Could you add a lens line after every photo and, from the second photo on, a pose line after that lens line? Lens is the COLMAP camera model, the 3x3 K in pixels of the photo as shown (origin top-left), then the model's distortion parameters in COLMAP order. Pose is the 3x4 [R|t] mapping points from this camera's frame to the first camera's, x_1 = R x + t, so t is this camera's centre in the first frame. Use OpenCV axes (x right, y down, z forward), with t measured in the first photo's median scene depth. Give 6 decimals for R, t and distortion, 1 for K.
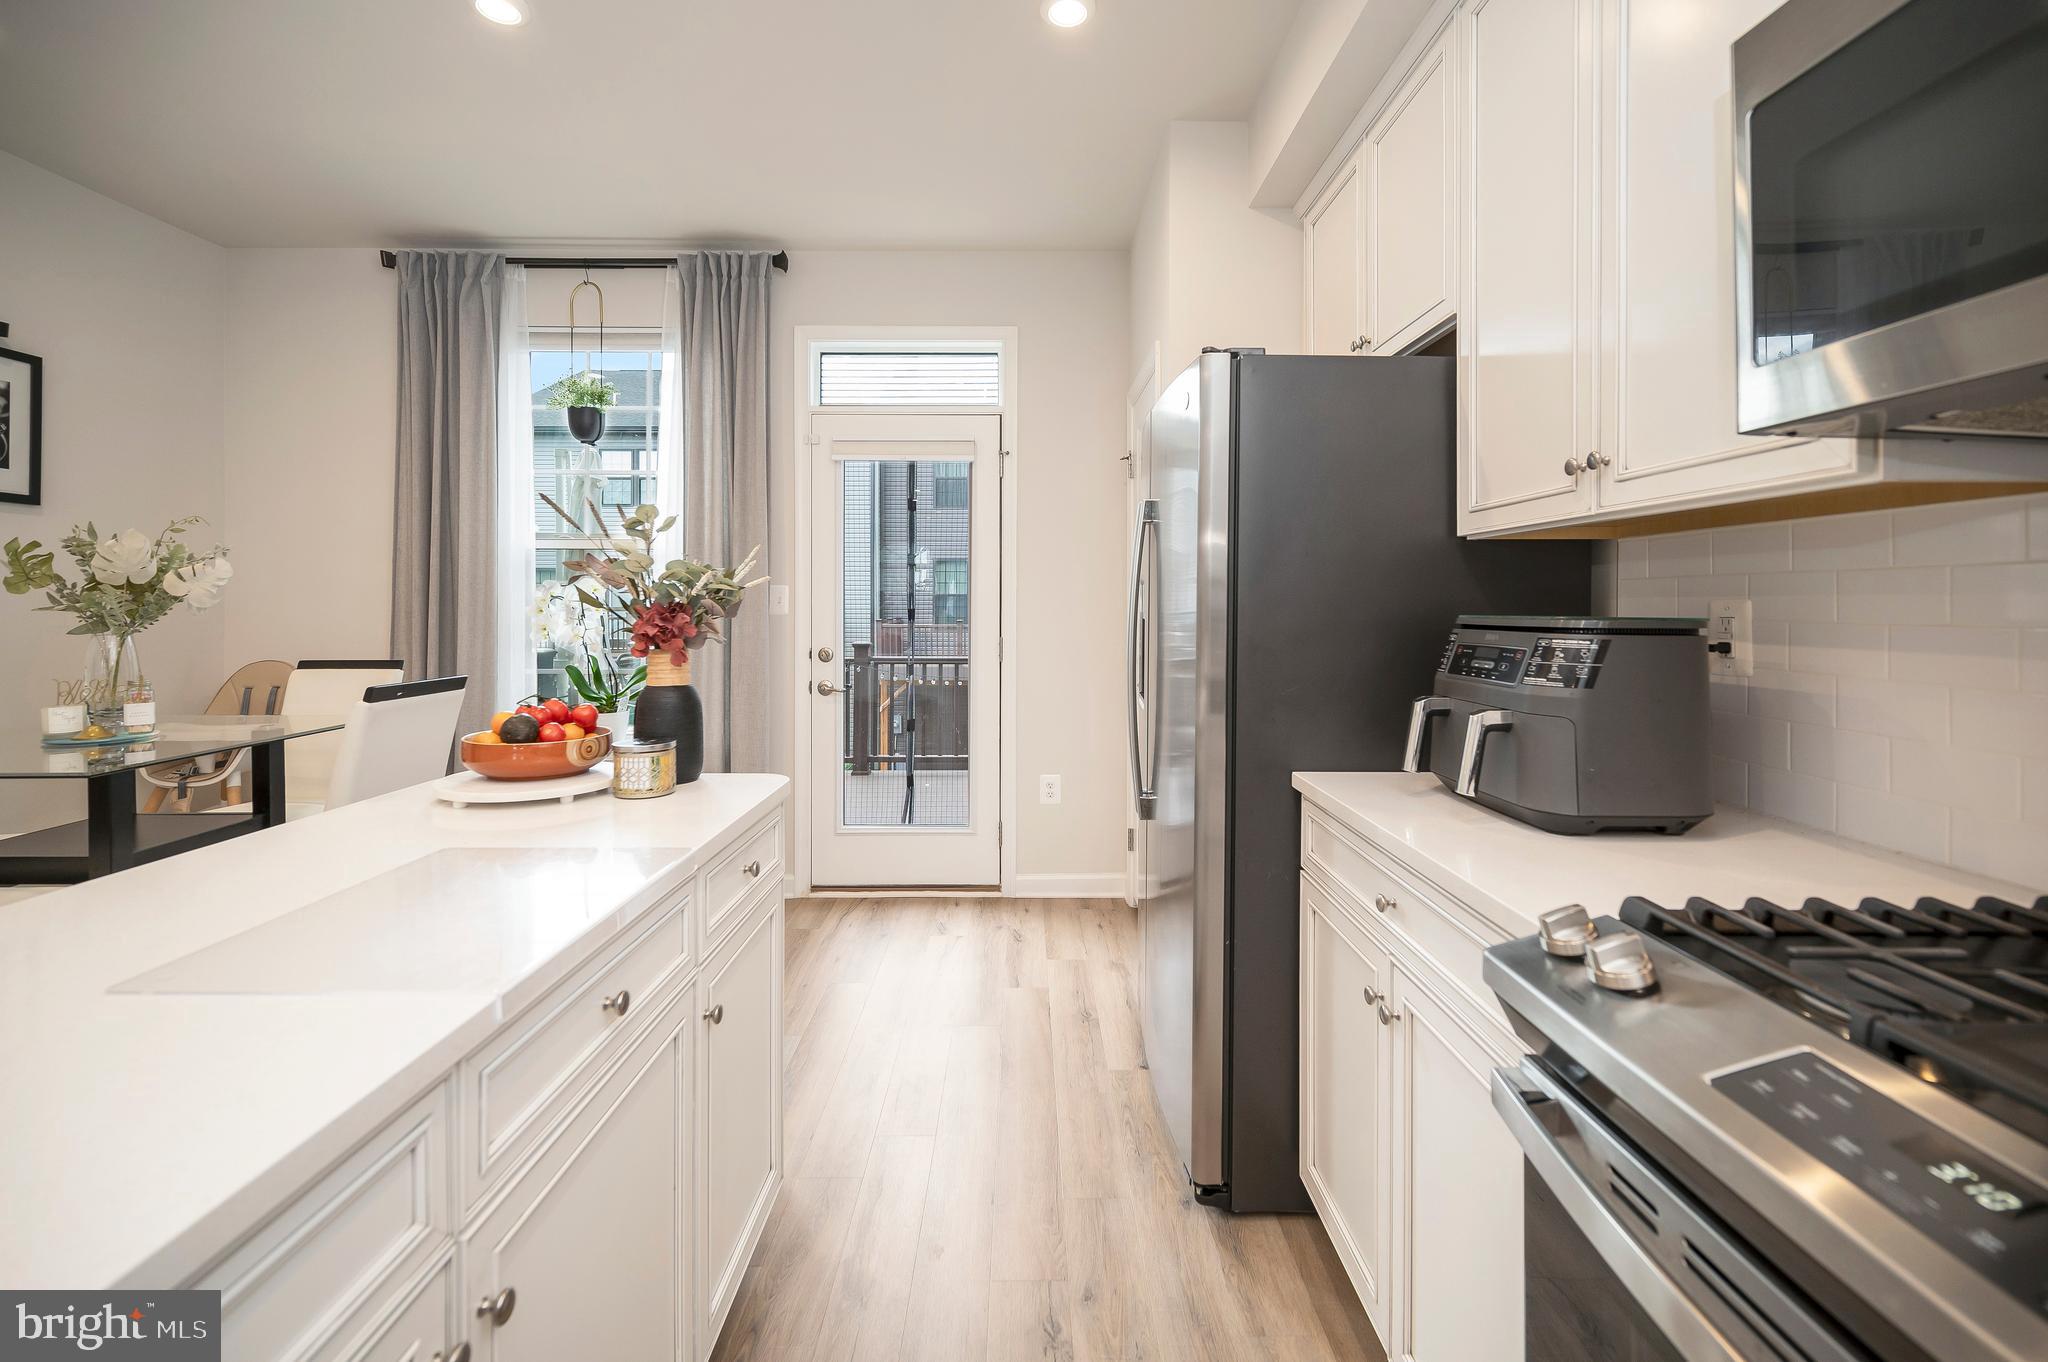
lens RADIAL K [[860.0, 0, 1030.6], [0, 860.0, 596.3], [0, 0, 1]] dist [-0.000022, -0.000369]
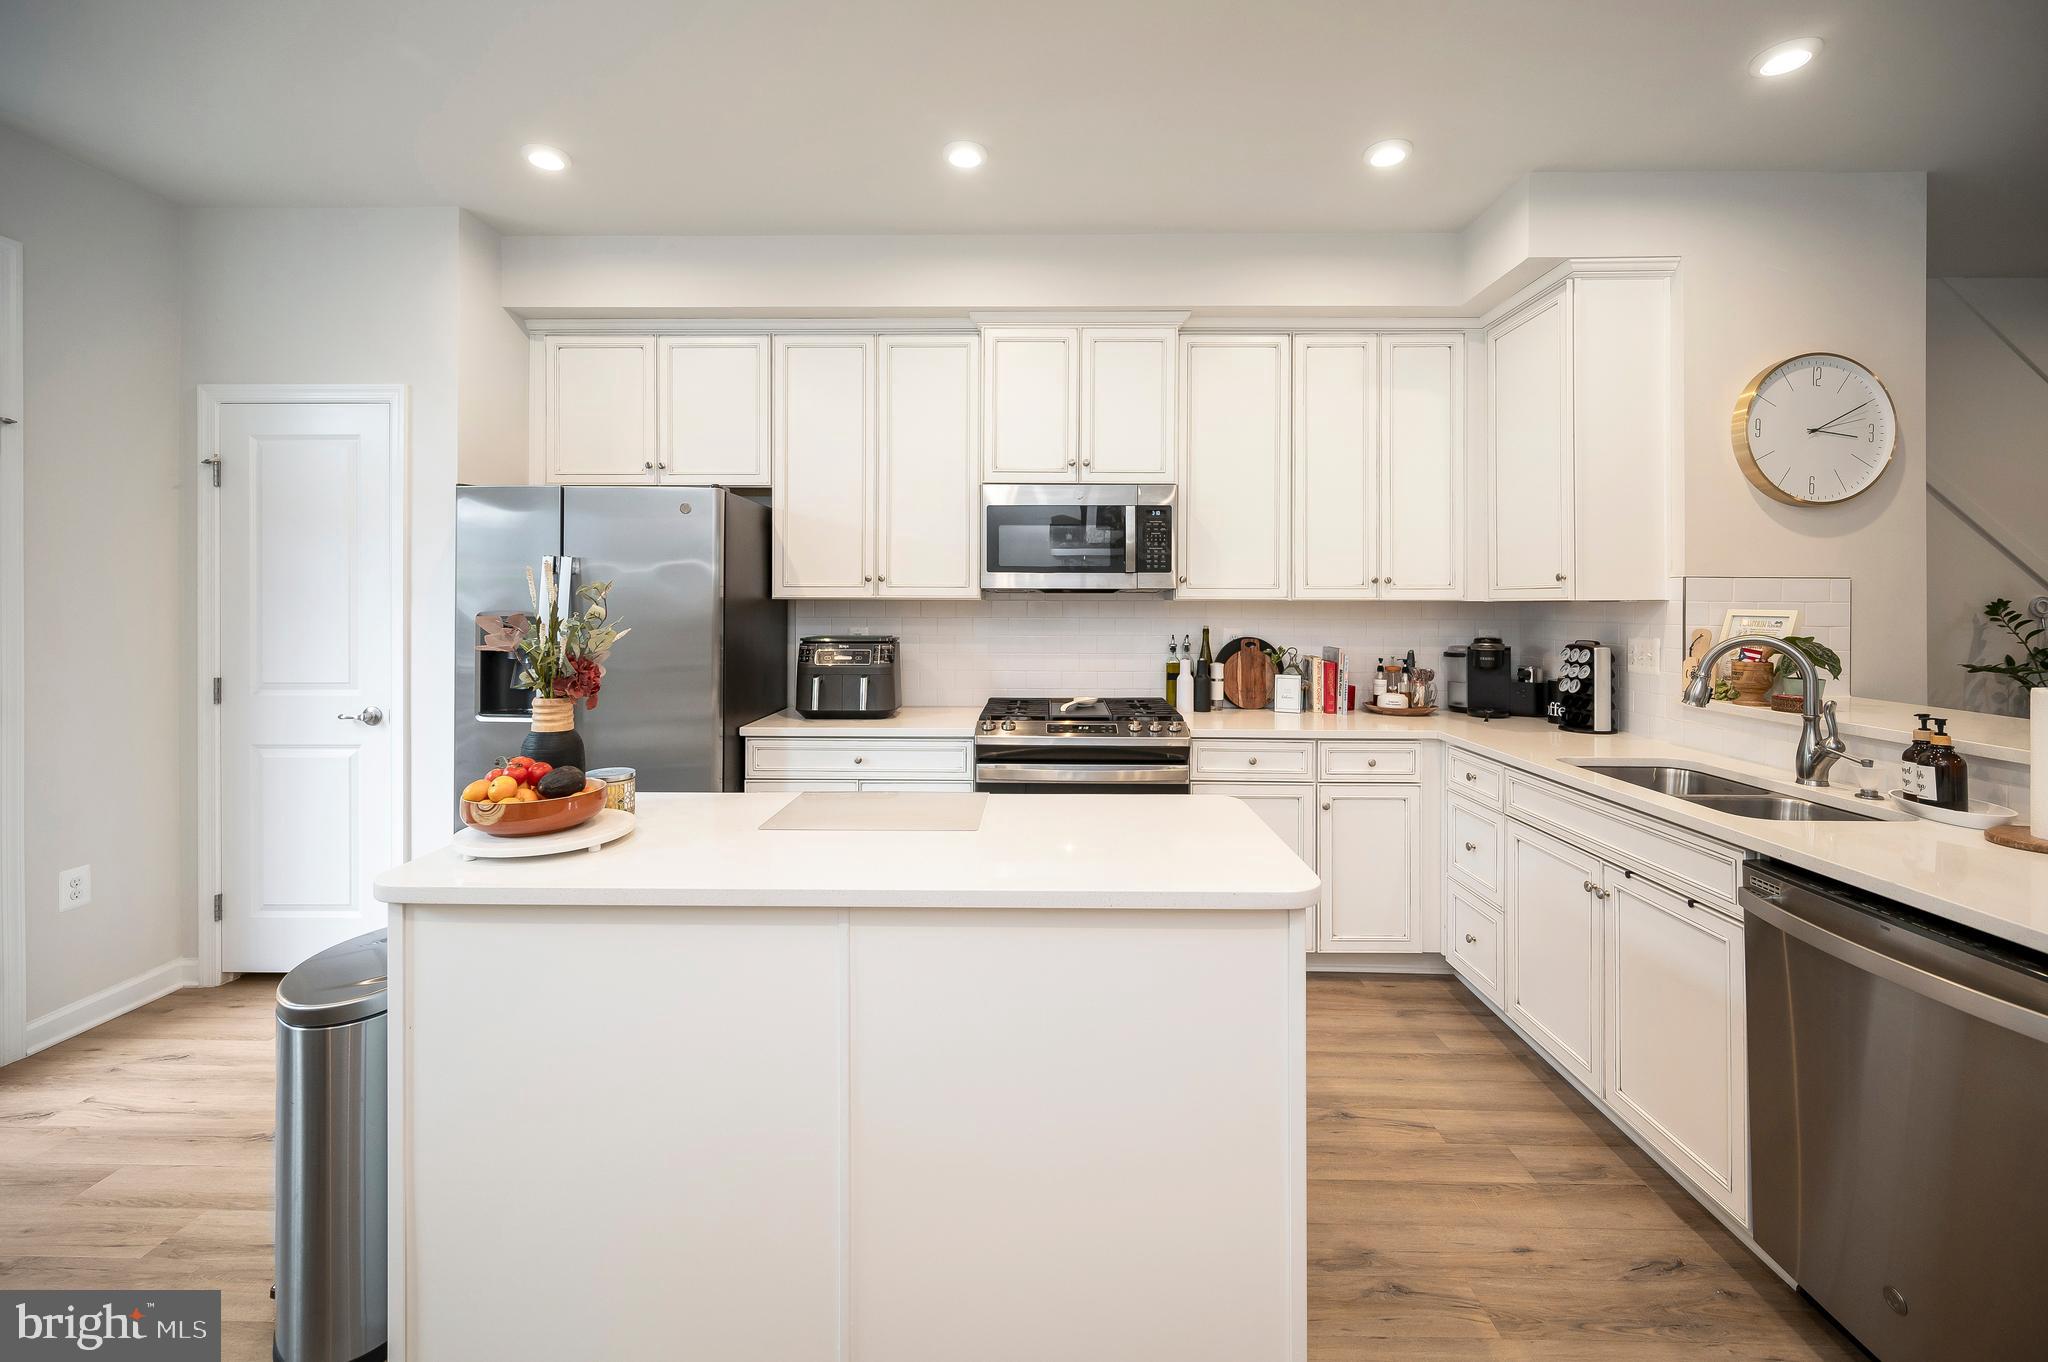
lens RADIAL K [[860.0, 0, 1030.6], [0, 860.0, 596.3], [0, 0, 1]] dist [-0.000022, -0.000369]
pose [[0.018620, 0.002298, 0.999824, -0.940711], [-0.011354, 0.999933, -0.002087, -0.046460], [-0.999762, -0.011313, 0.018645, 0.224714]]
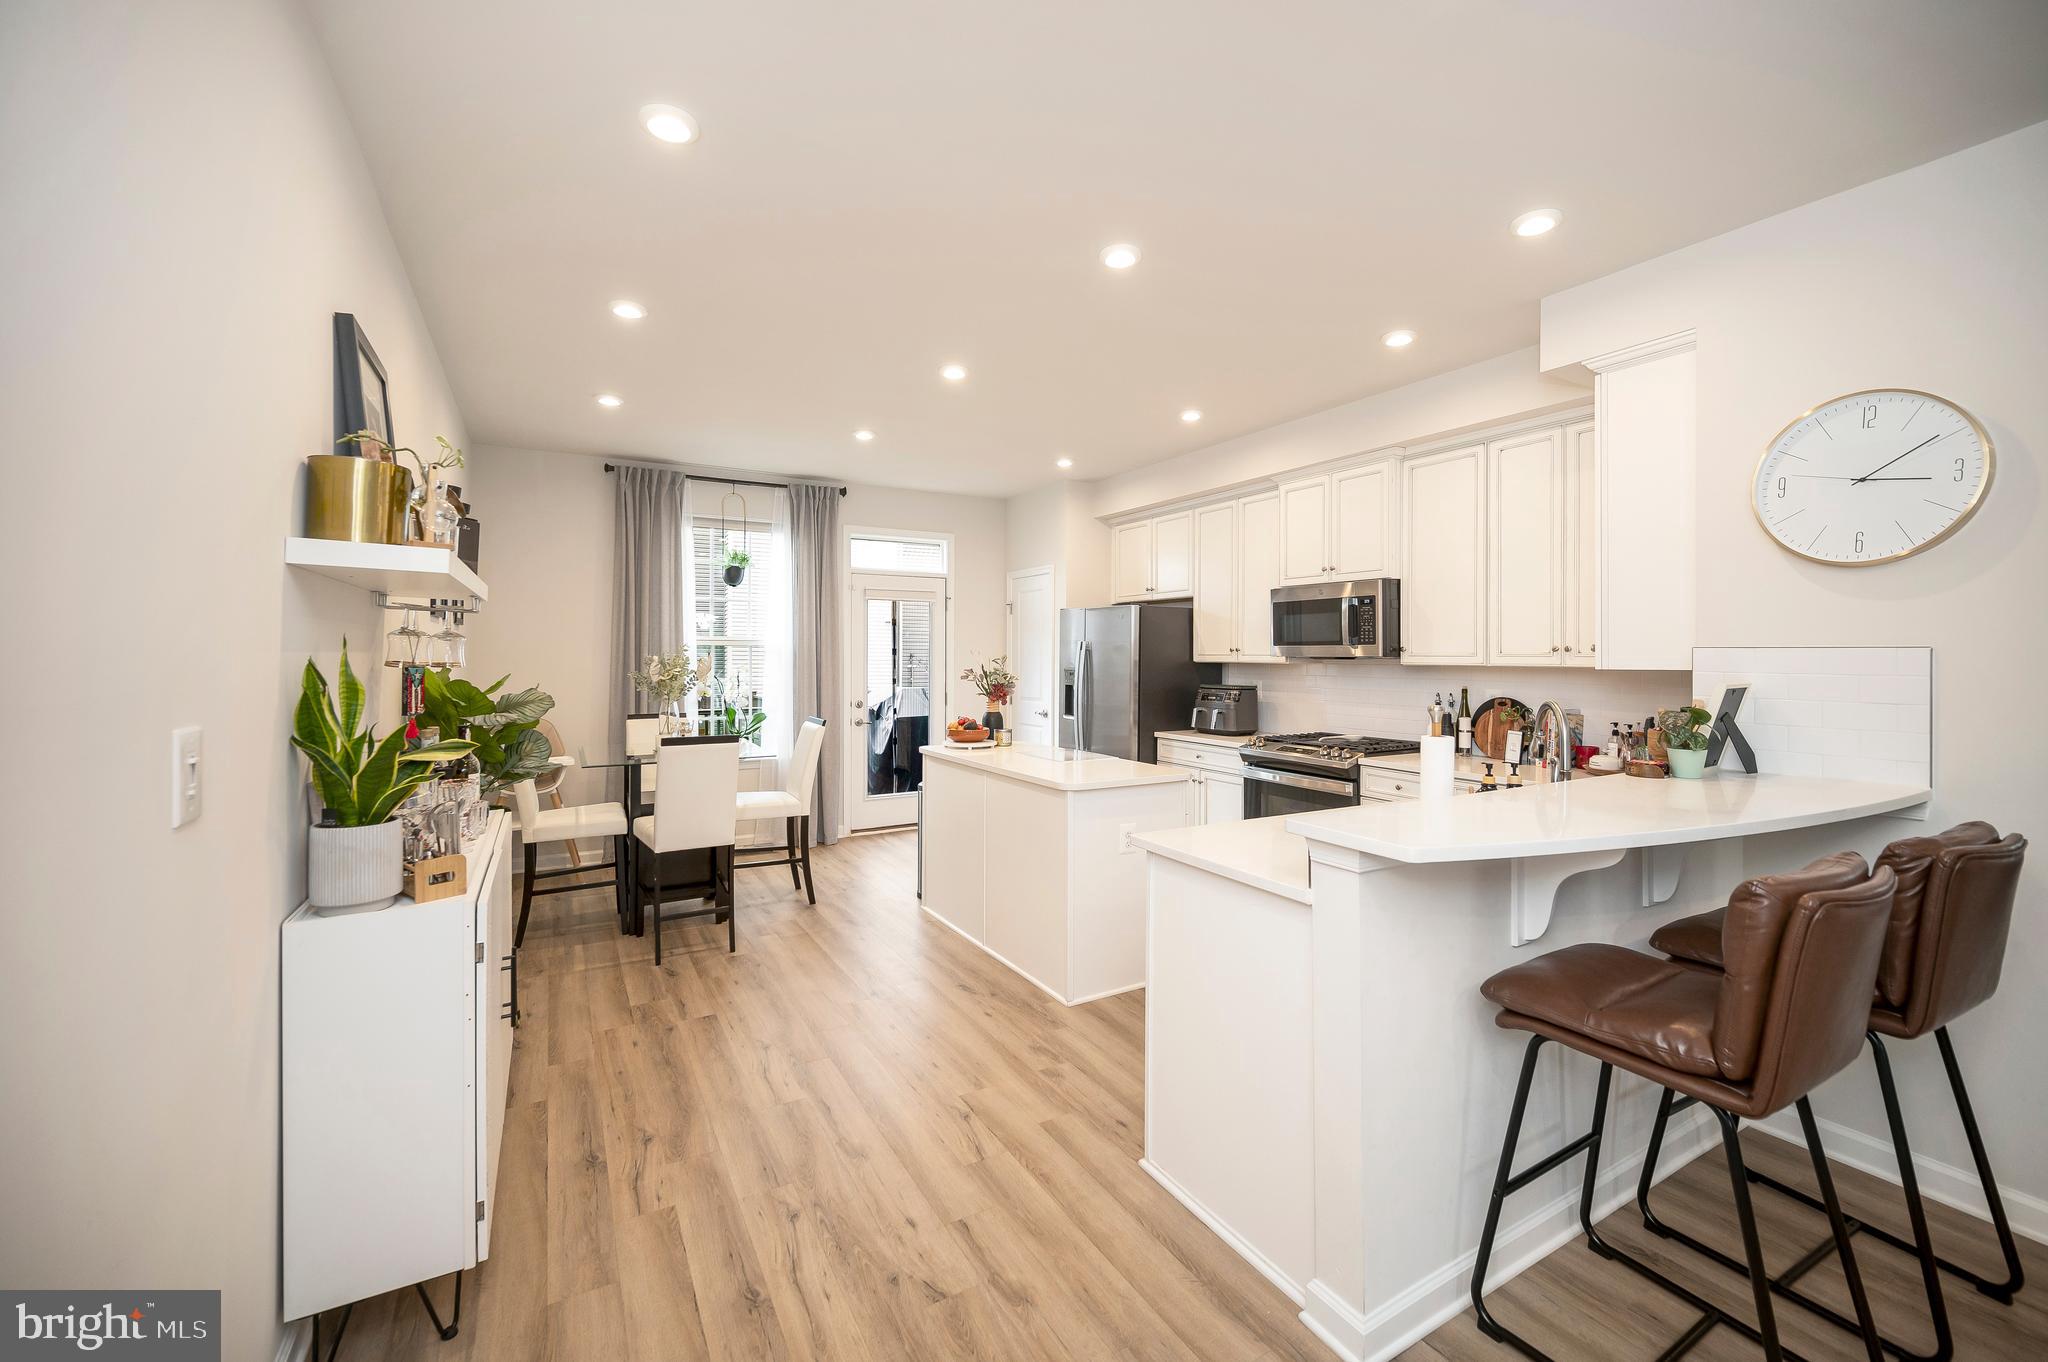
lens RADIAL K [[837.1, 0, 1028.3], [0, 837.1, 653.7], [0, 0, 1]] dist [-0.000208, -0.000040]
pose [[0.869979, 0.000671, 0.493089, -1.085671], [-0.005197, 0.999956, 0.007808, -0.076202], [-0.493062, -0.009355, 0.869944, -0.991399]]
